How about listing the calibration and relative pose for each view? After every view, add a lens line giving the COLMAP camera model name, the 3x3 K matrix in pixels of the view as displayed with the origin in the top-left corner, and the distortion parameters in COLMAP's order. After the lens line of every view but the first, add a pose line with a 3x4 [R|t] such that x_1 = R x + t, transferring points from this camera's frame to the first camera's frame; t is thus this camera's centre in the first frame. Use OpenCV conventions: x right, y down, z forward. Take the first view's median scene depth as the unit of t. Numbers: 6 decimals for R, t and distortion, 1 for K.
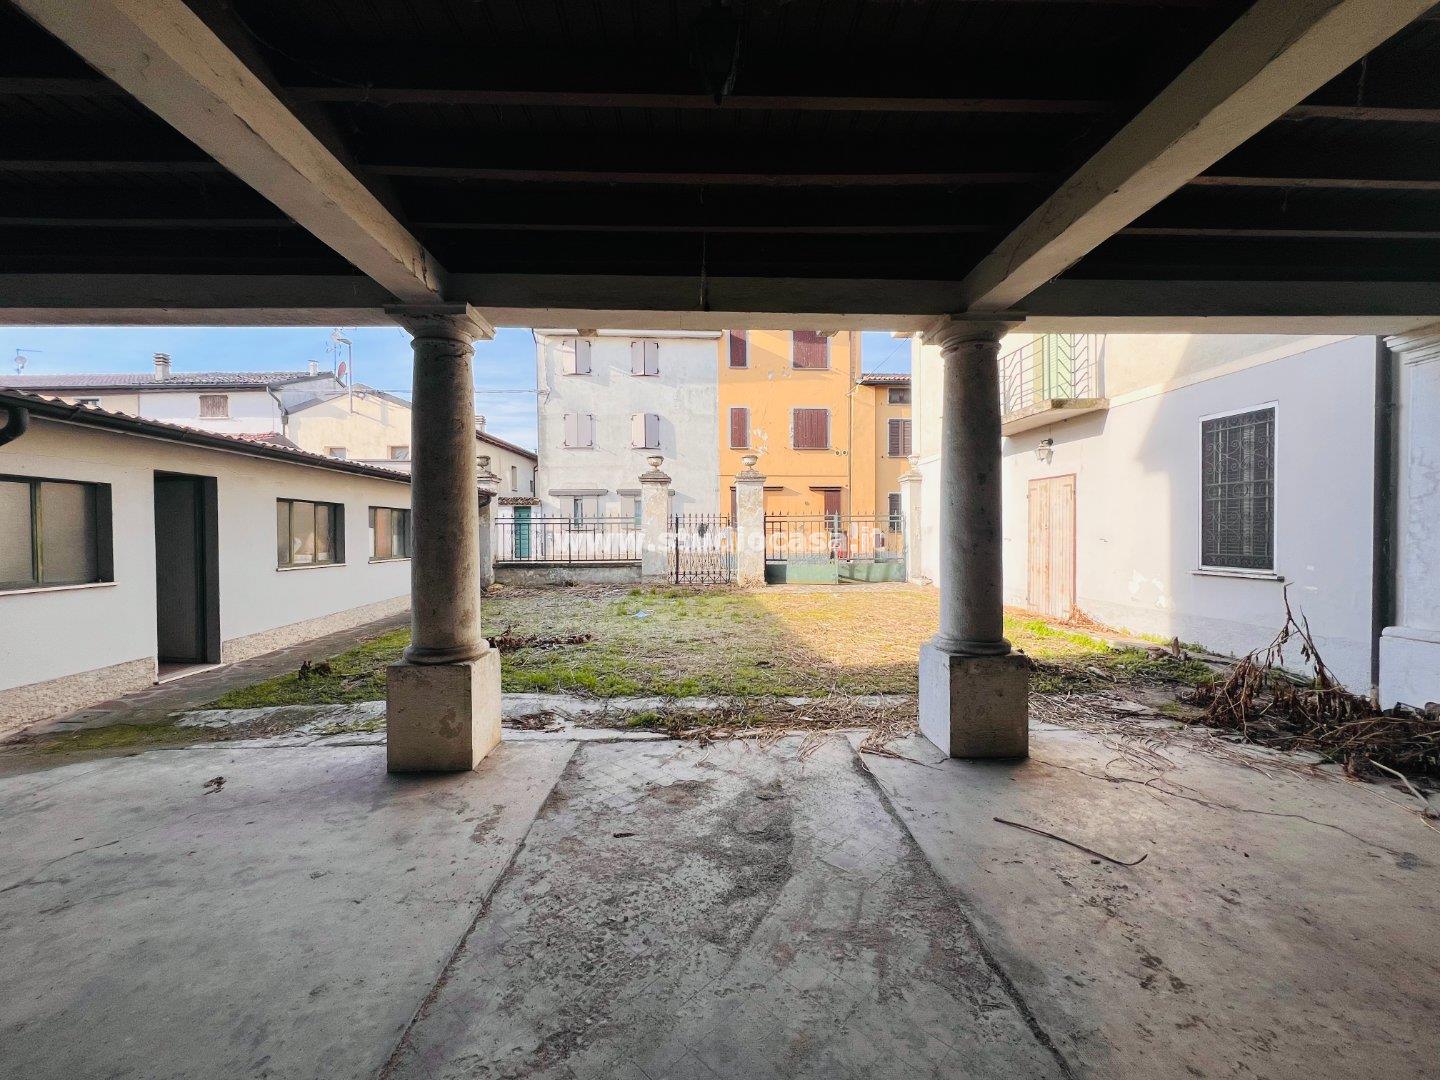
lens RADIAL K [[577.5, 0, 718.3], [0, 577.5, 537.9], [0, 0, 1]] dist [0.000339, 0.000581]
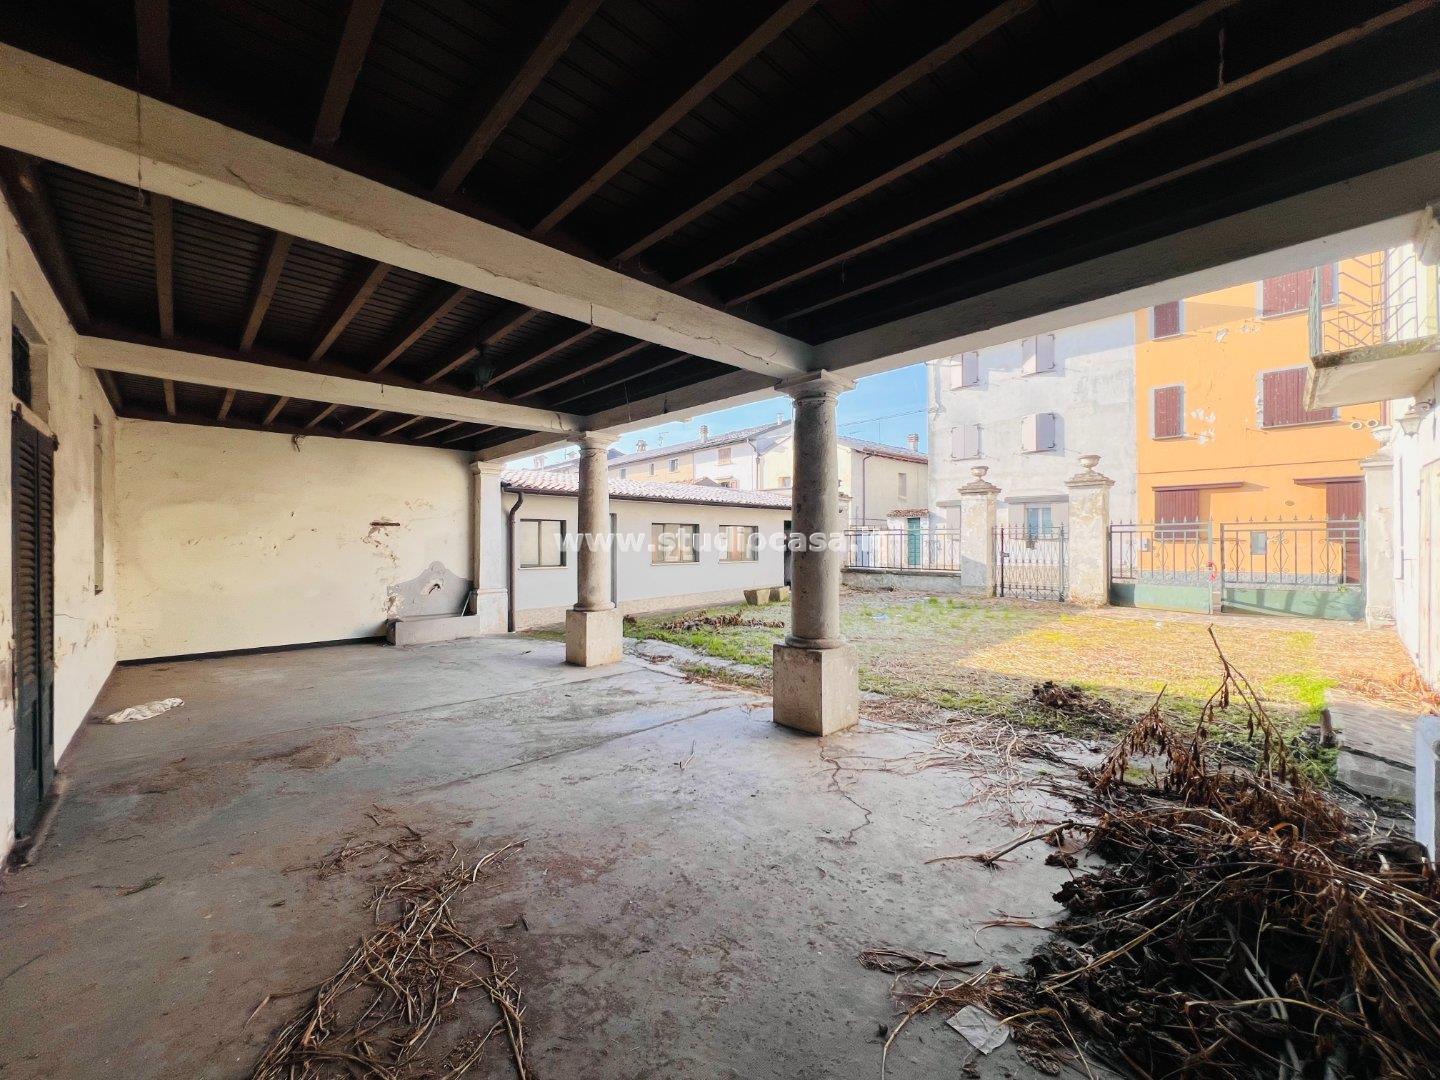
lens RADIAL K [[577.5, 0, 716.1], [0, 577.5, 539.6], [0, 0, 1]] dist [0.000339, 0.000581]
pose [[0.656542, 0.003005, -0.754284, 0.348565], [-0.010161, 0.999937, -0.004860, -0.006745], [0.754221, 0.010855, 0.656530, 0.009732]]
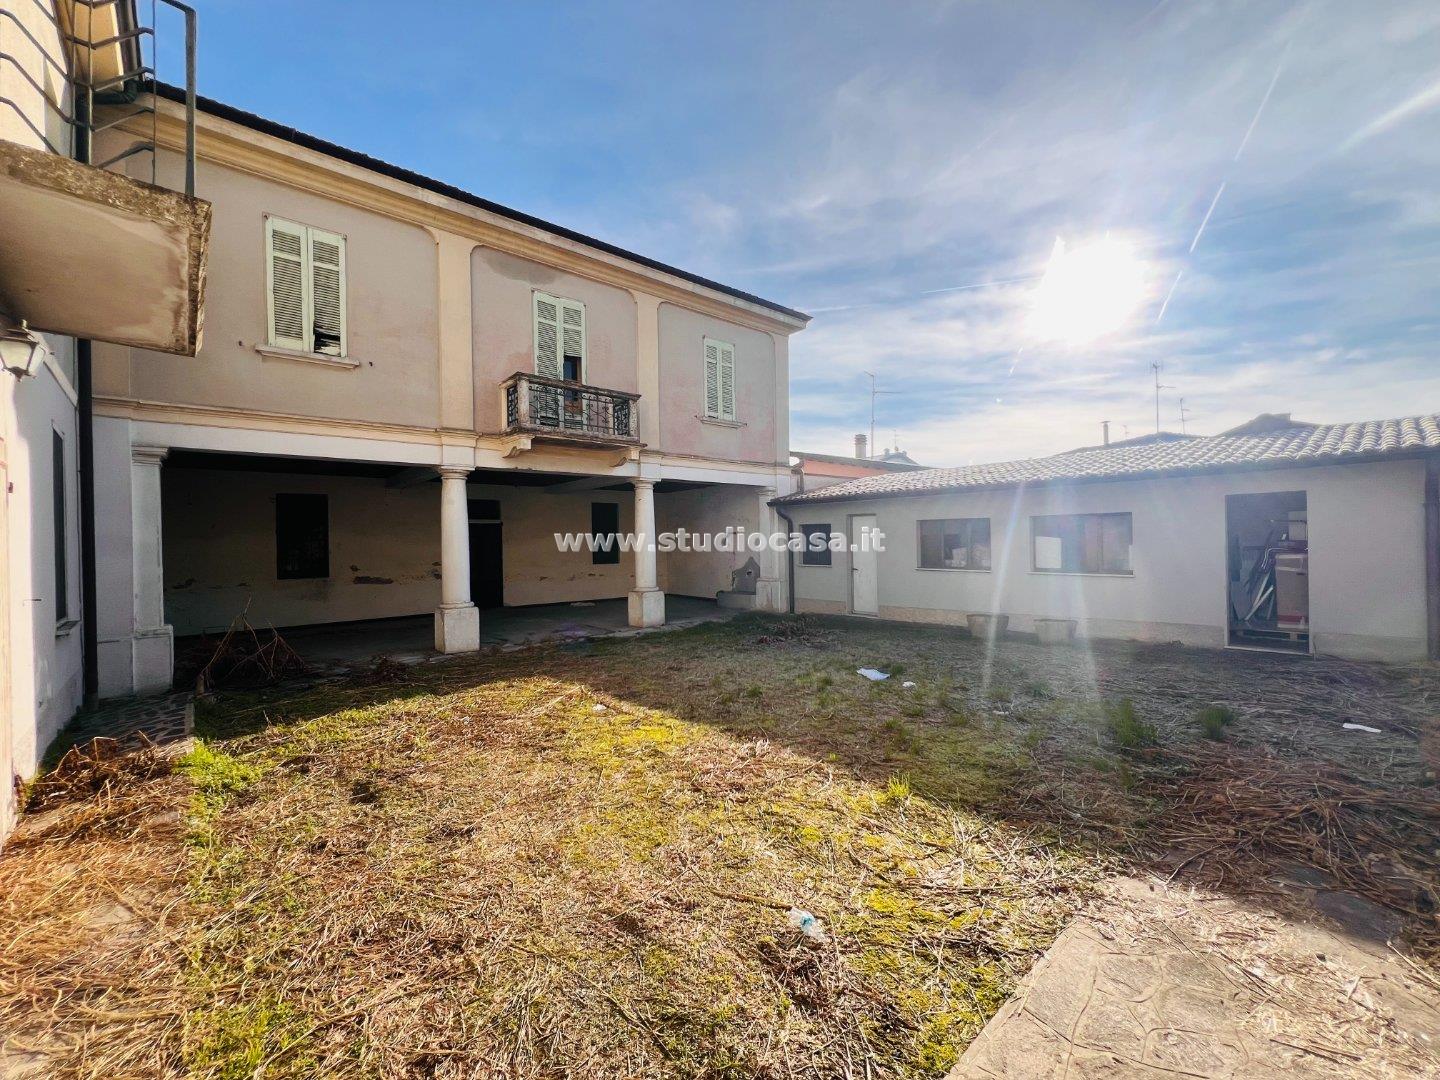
lens RADIAL K [[577.5, 0, 720.4], [0, 577.5, 539.7], [0, 0, 1]] dist [0.000339, 0.000581]
pose [[-0.781586, 0.021978, -0.623411, 0.295394], [0.019389, 0.999752, 0.010938, -0.023620], [0.623497, -0.003539, -0.781818, 0.978214]]
